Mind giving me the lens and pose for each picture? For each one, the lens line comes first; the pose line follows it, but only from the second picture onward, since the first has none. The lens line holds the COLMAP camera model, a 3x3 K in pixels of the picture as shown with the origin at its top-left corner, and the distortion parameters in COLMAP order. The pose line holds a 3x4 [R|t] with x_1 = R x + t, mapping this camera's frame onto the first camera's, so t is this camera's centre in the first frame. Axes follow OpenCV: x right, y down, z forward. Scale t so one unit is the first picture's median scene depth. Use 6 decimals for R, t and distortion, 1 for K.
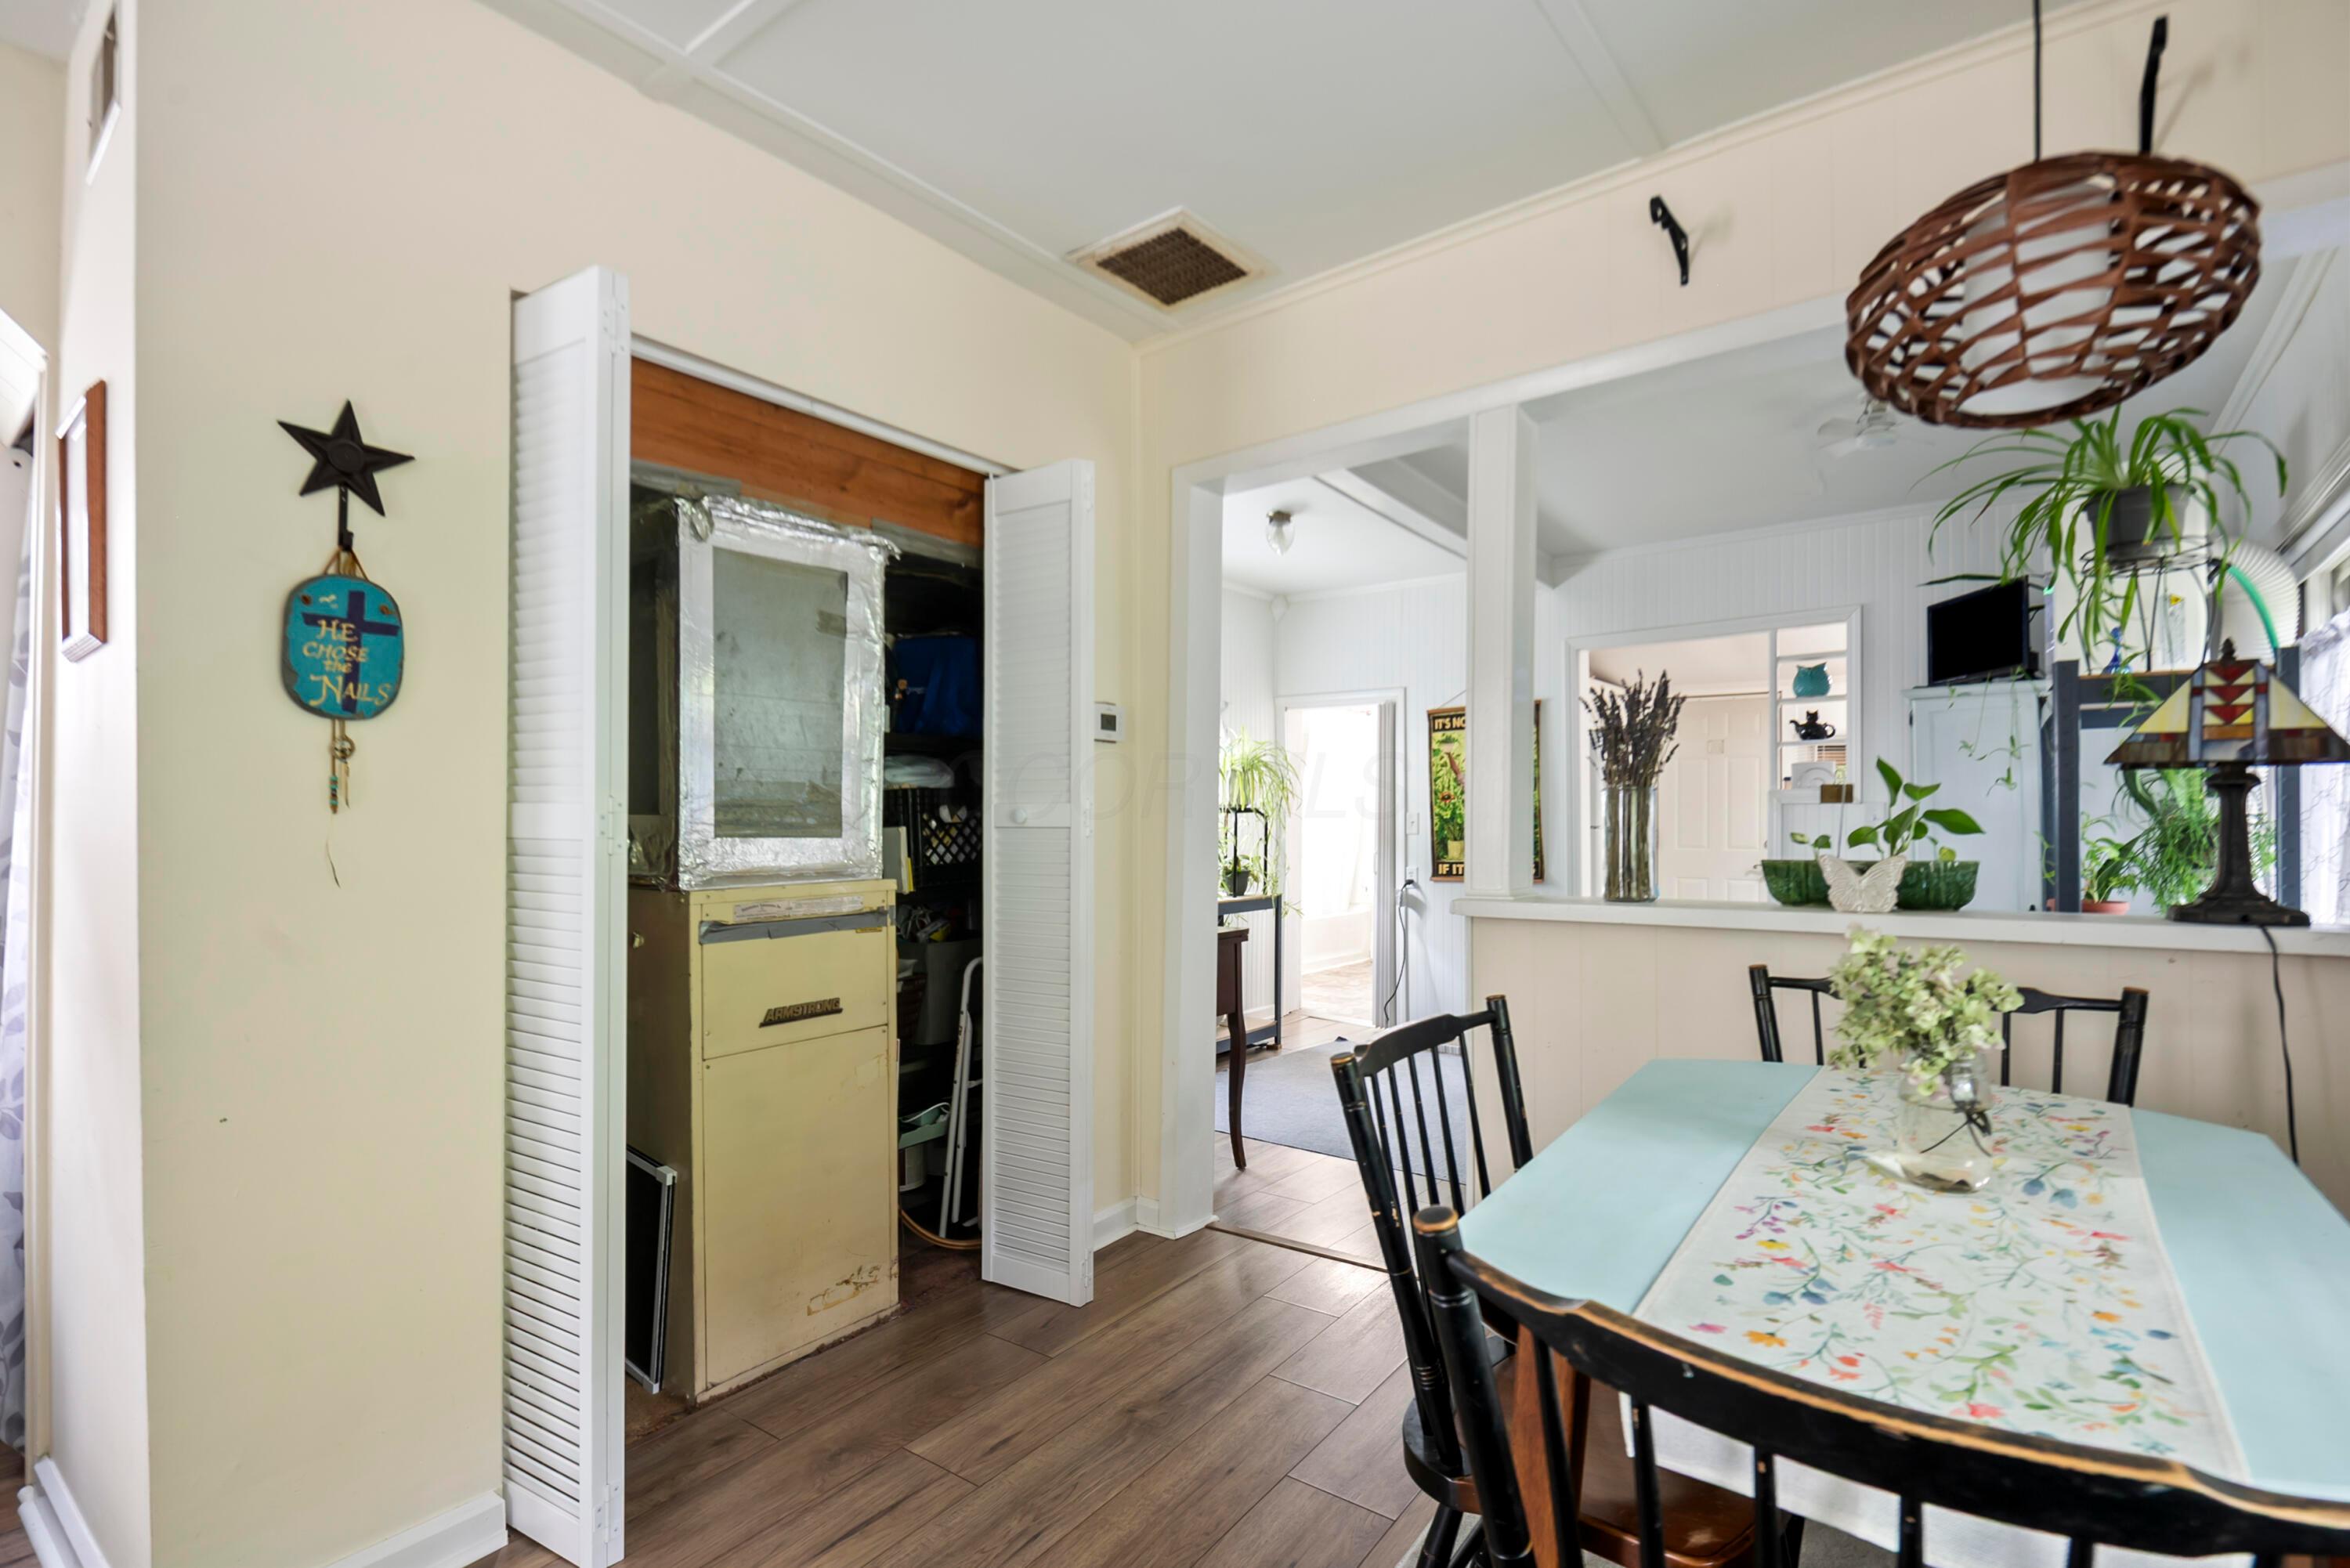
lens RADIAL K [[1093.2, 0, 1178.6], [0, 1093.2, 824.2], [0, 0, 1]] dist [0.013230, -0.012528]
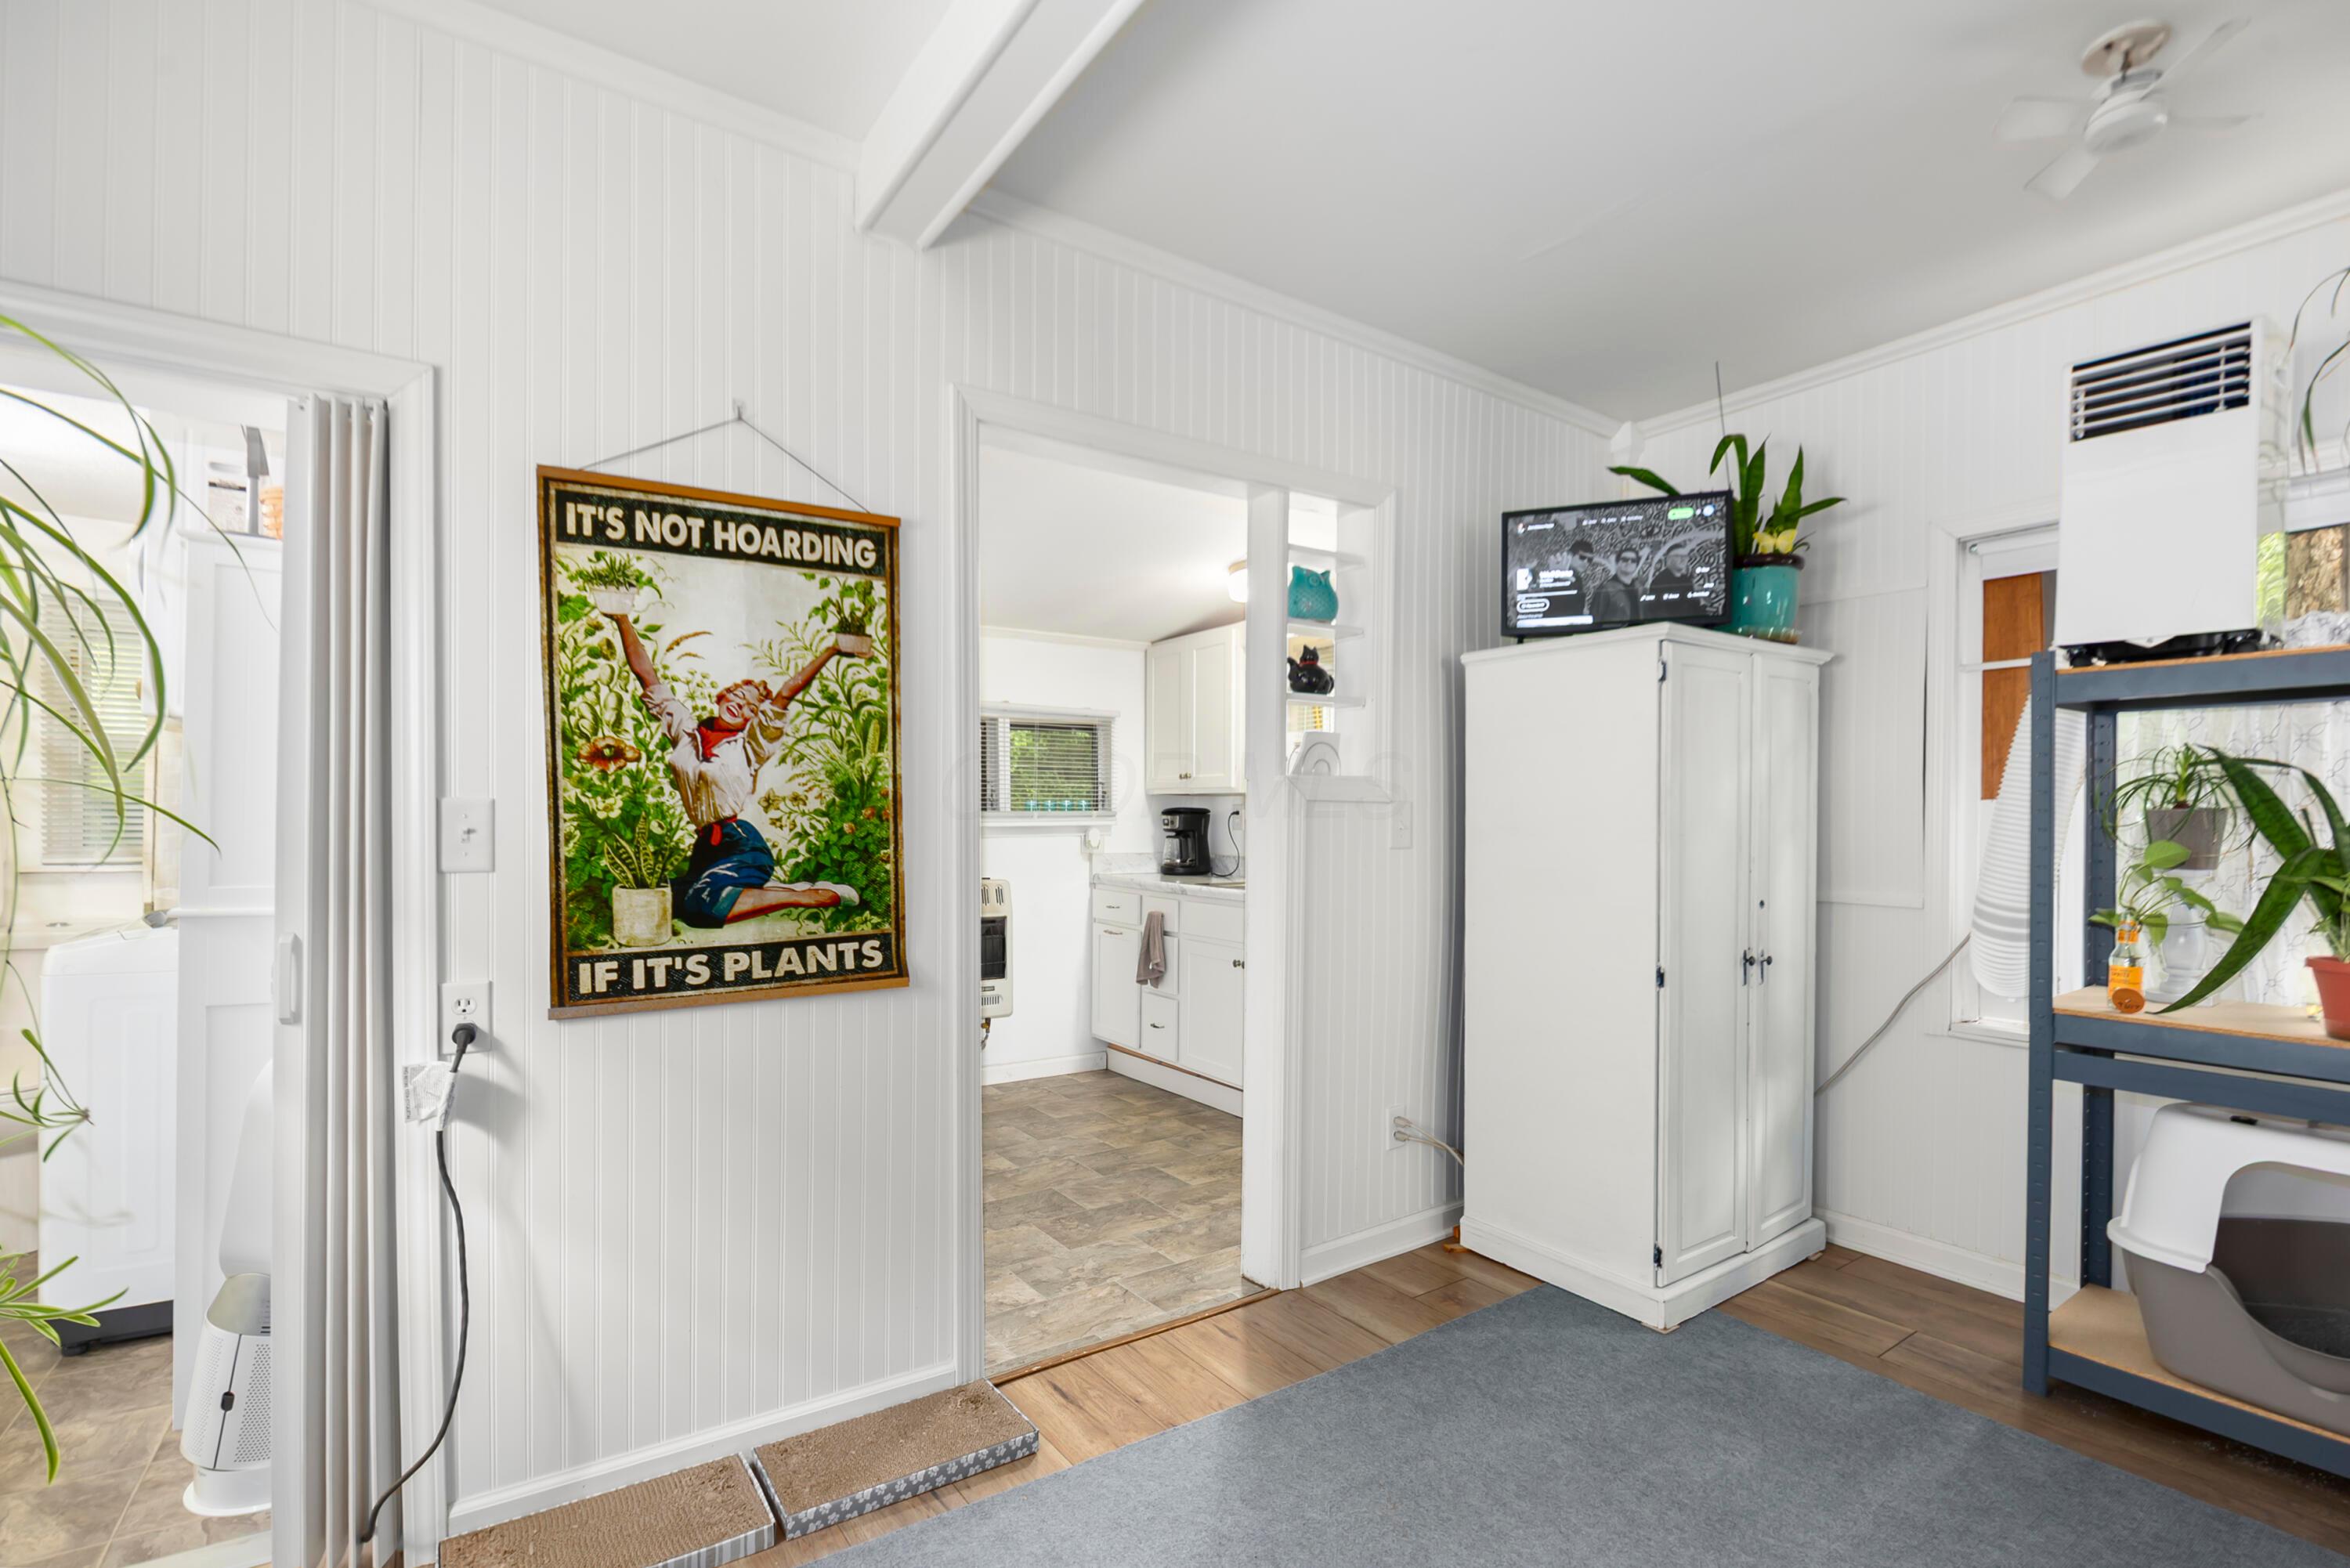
lens RADIAL K [[1039.4, 0, 1184.7], [0, 1039.4, 819.3], [0, 0, 1]] dist [-0.002958, -0.000219]
pose [[0.312245, 0.003749, 0.949994, 0.008368], [0.000345, 0.999992, -0.004060, -0.003941], [-0.950002, 0.001595, 0.312241, 0.748187]]
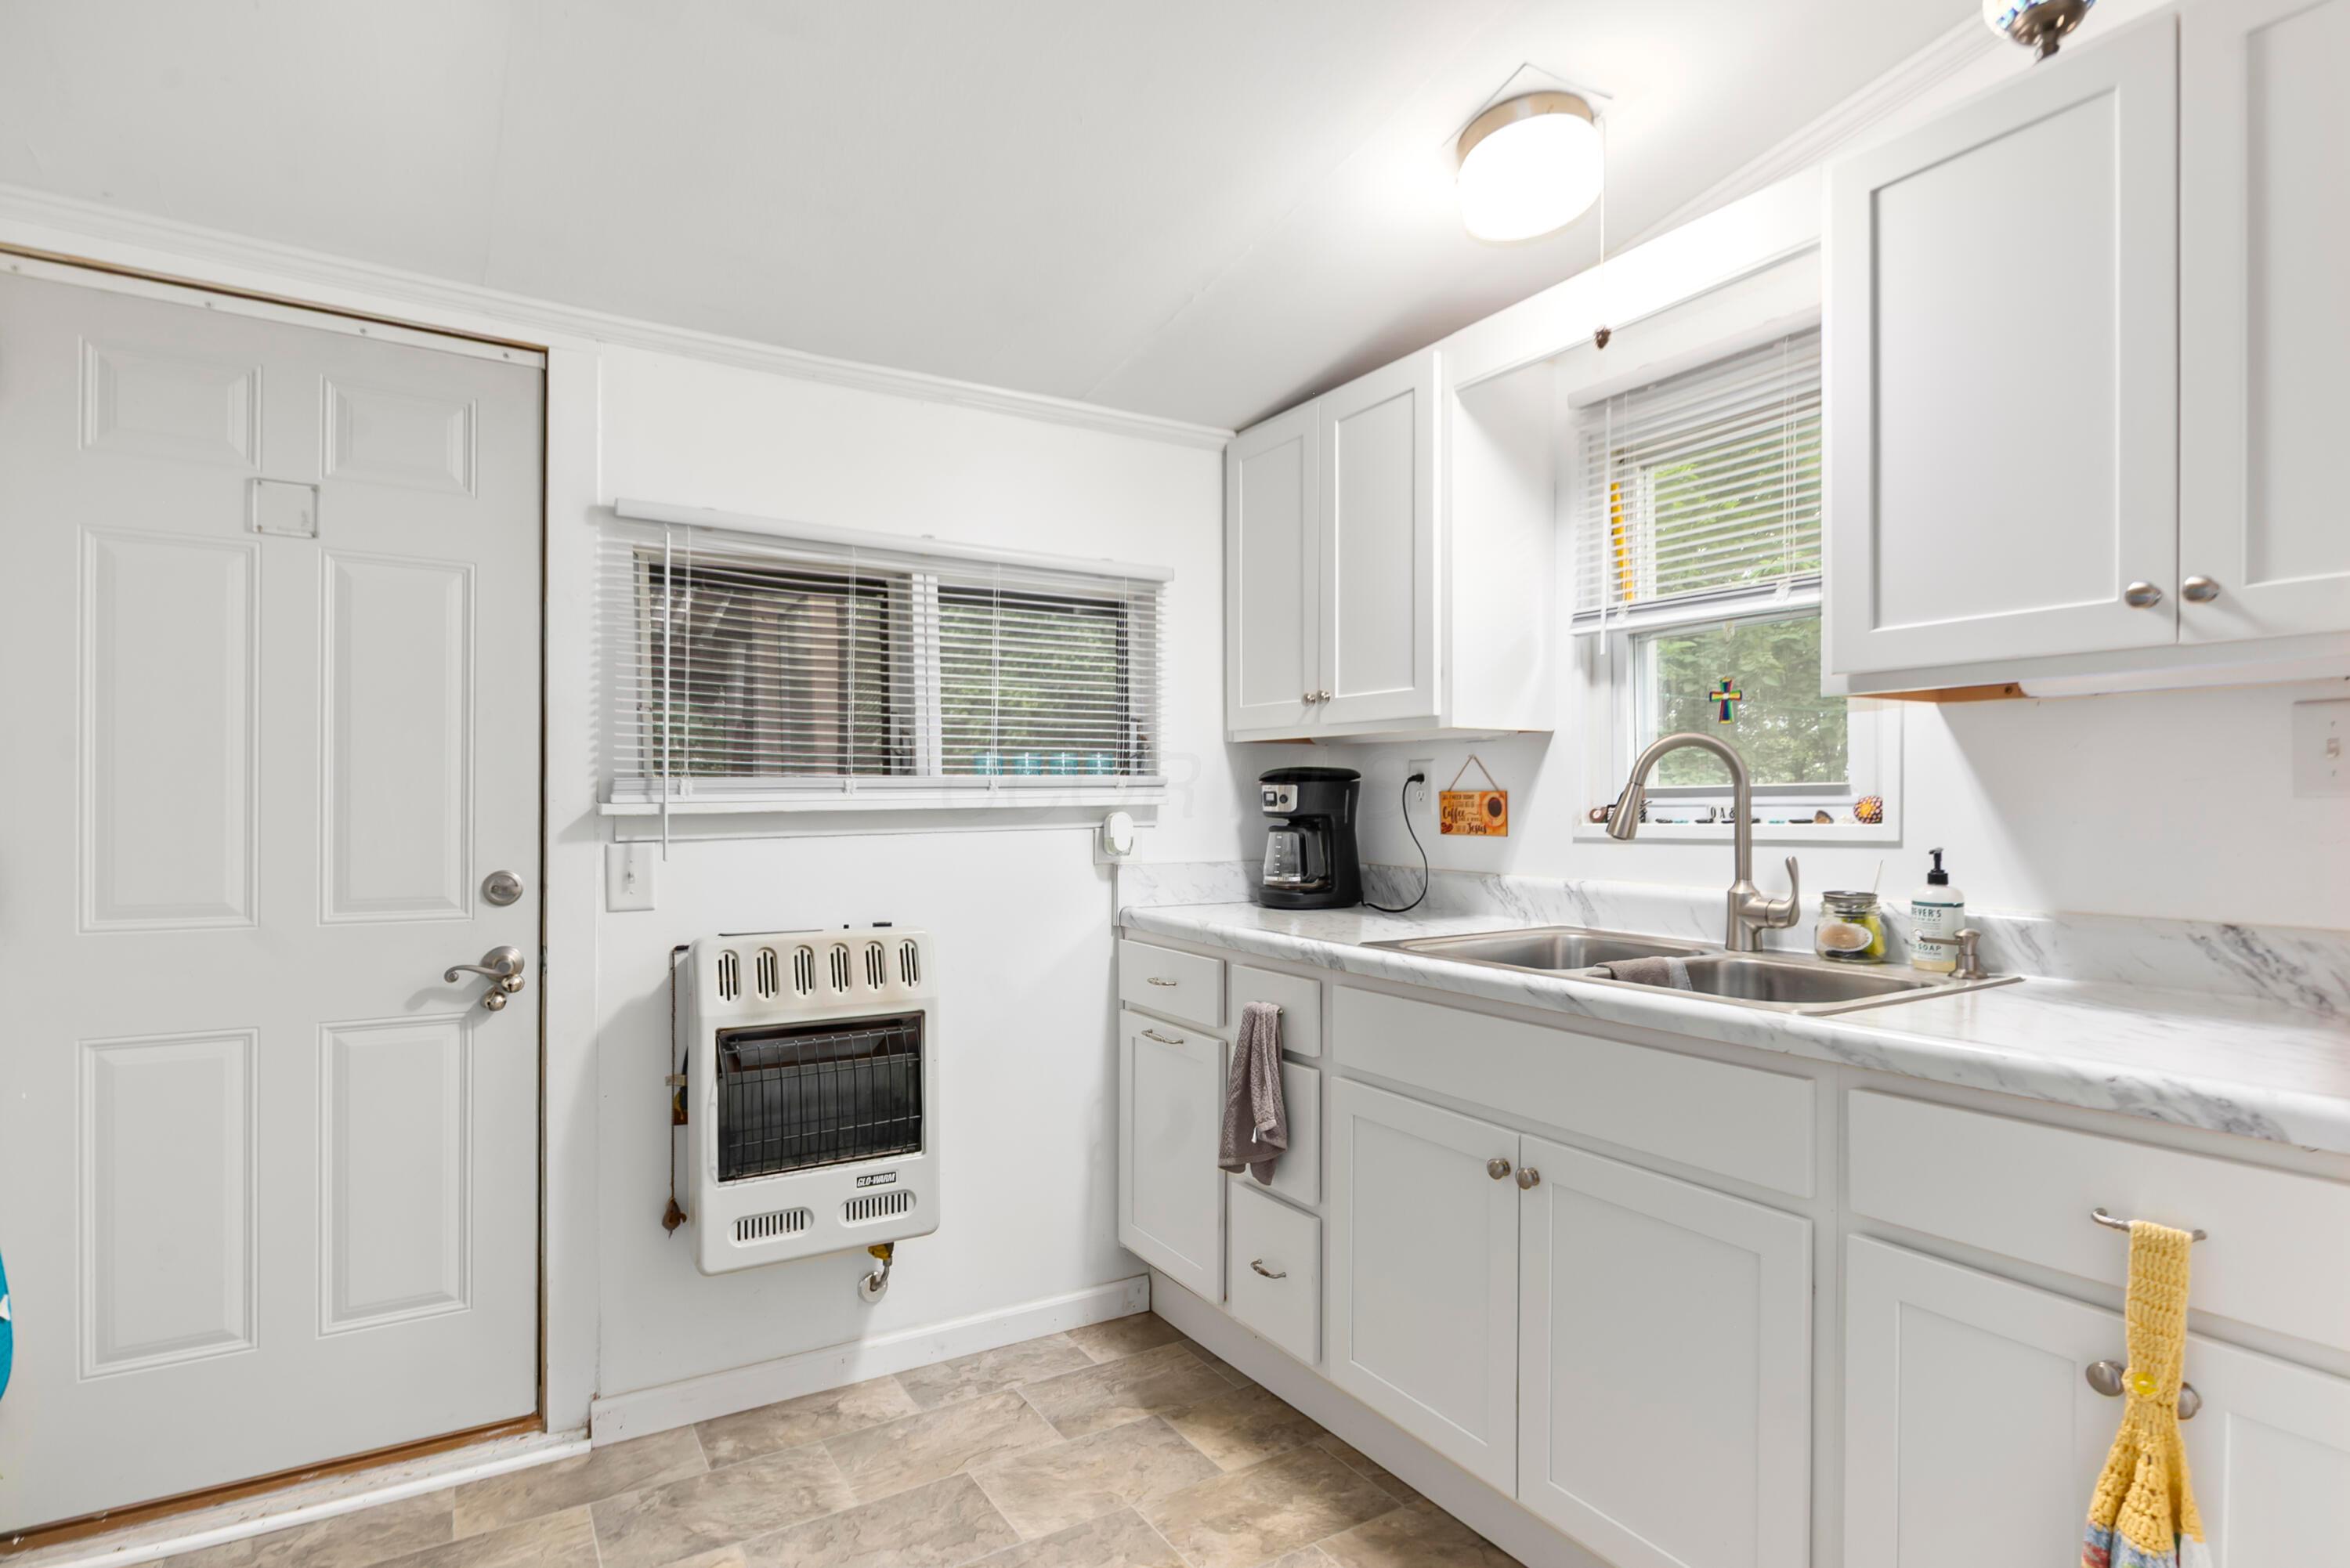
lens RADIAL K [[1180.0, 0, 1170.7], [0, 1180.0, 817.2], [0, 0, 1]] dist [0.000736, 0.000285]
pose [[0.360626, -0.012796, 0.932623, 0.390799], [0.006145, 0.999917, 0.011343, -0.002875], [-0.932690, 0.001640, 0.360674, 0.908465]]
